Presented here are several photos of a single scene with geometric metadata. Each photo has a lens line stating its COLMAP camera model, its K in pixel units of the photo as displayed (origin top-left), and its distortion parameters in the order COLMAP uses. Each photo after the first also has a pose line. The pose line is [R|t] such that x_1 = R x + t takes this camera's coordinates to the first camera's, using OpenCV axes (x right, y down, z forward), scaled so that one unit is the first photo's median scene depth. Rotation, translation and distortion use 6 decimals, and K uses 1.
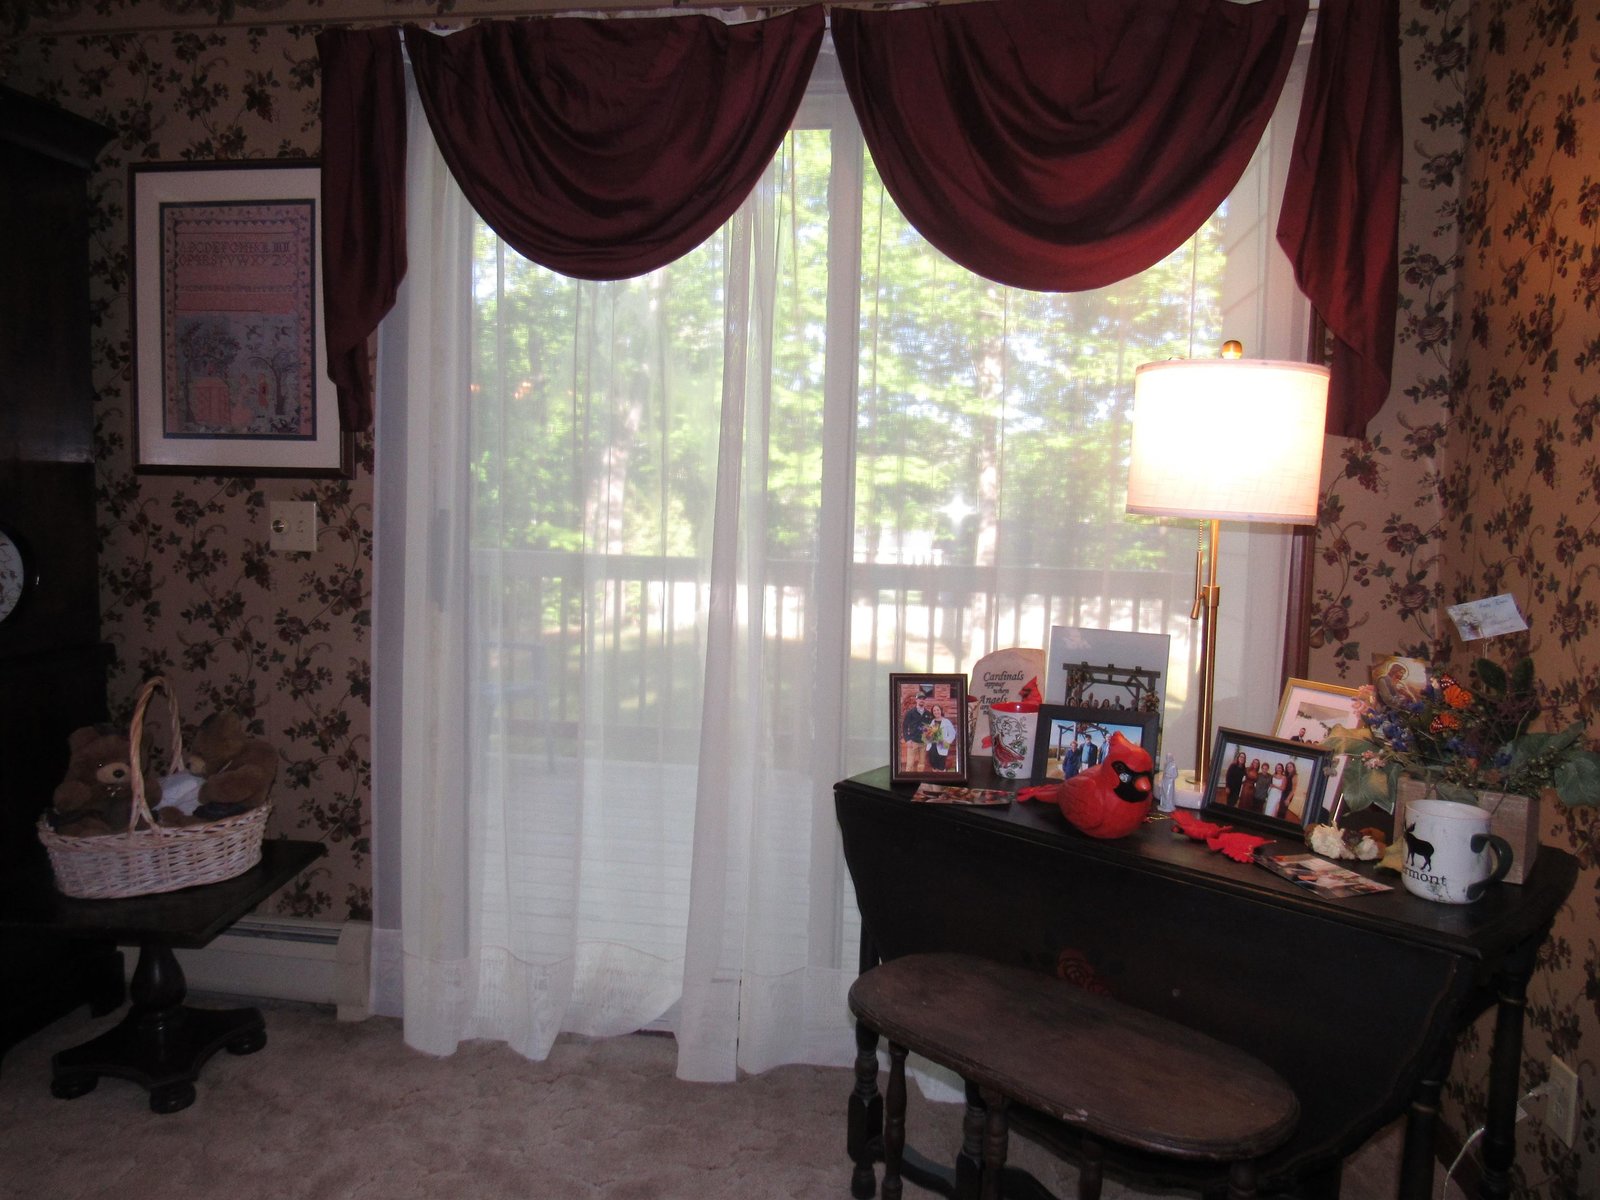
lens RADIAL K [[1142.8, 0, 798.8], [0, 1142.8, 597.5], [0, 0, 1]] dist [-0.027749, 0.004305]
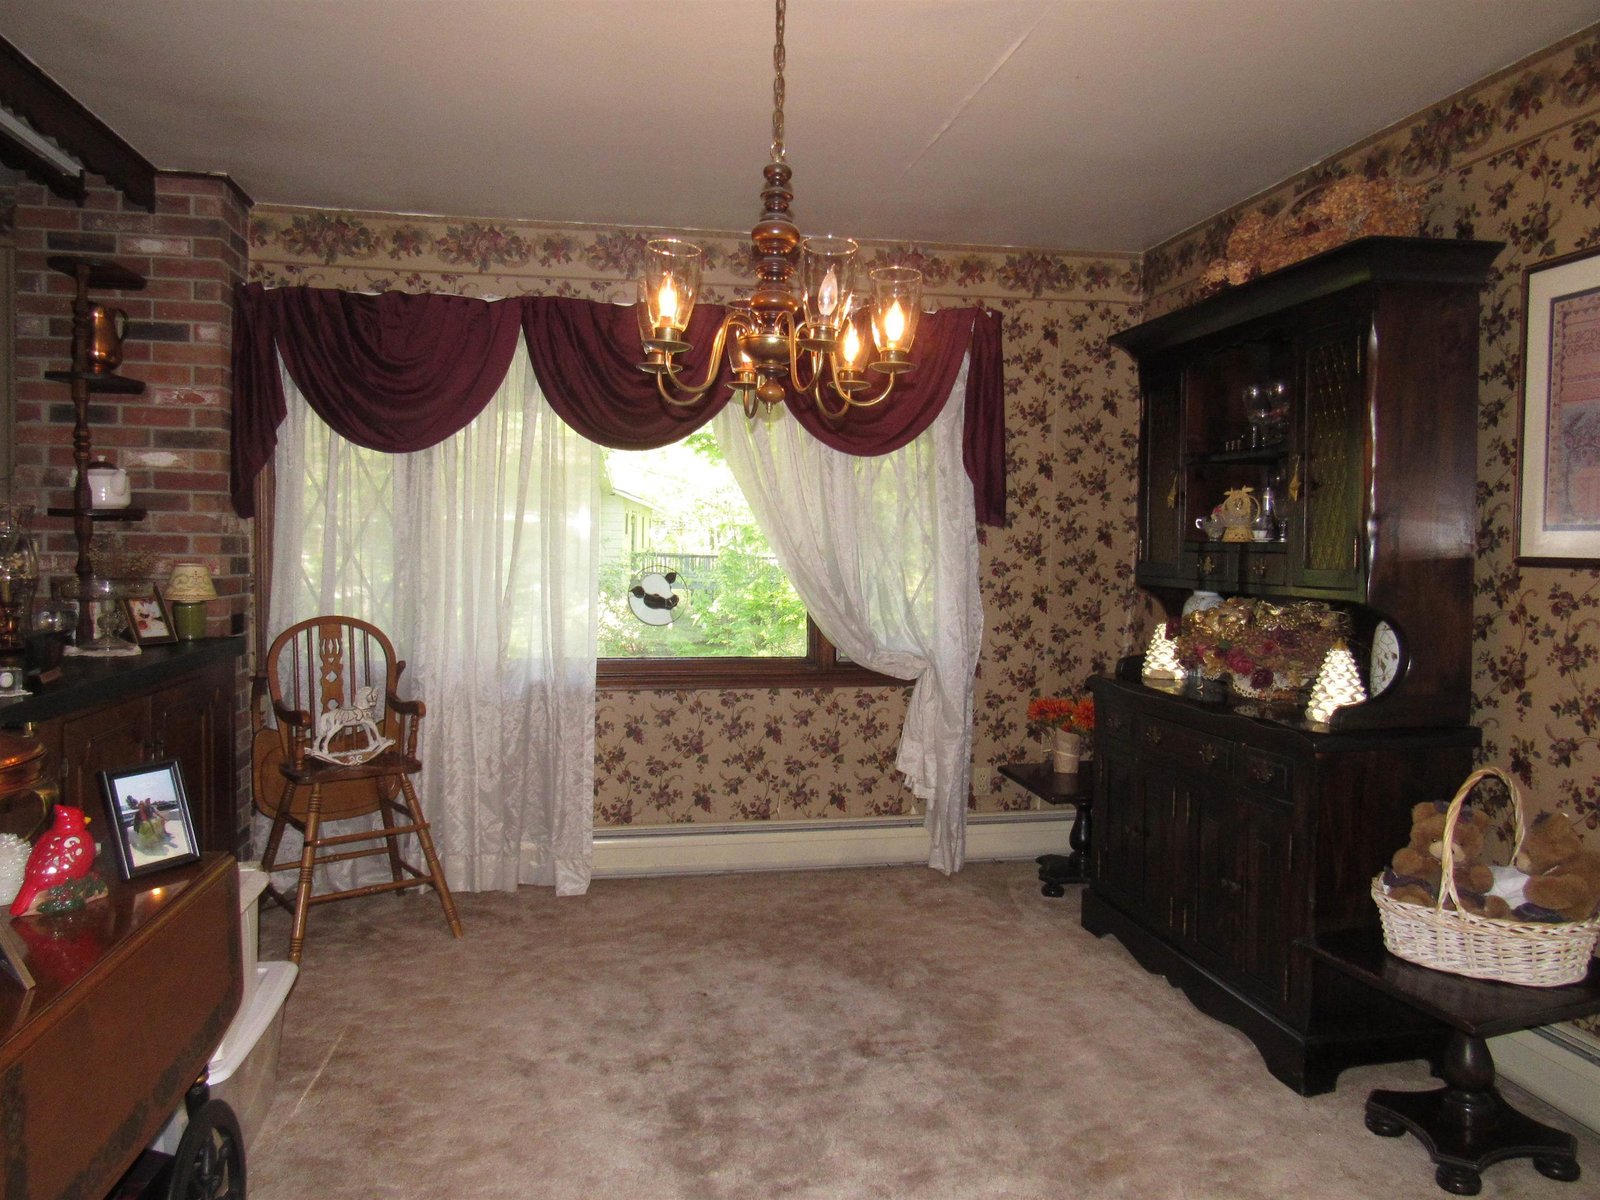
lens RADIAL K [[1142.8, 0, 796.3], [0, 1142.8, 598.4], [0, 0, 1]] dist [-0.027749, 0.004305]
pose [[0.319481, 0.027071, -0.947206, 0.189434], [-0.075647, 0.997130, 0.002984, -0.035984], [0.944568, 0.070700, 0.320612, 0.062265]]
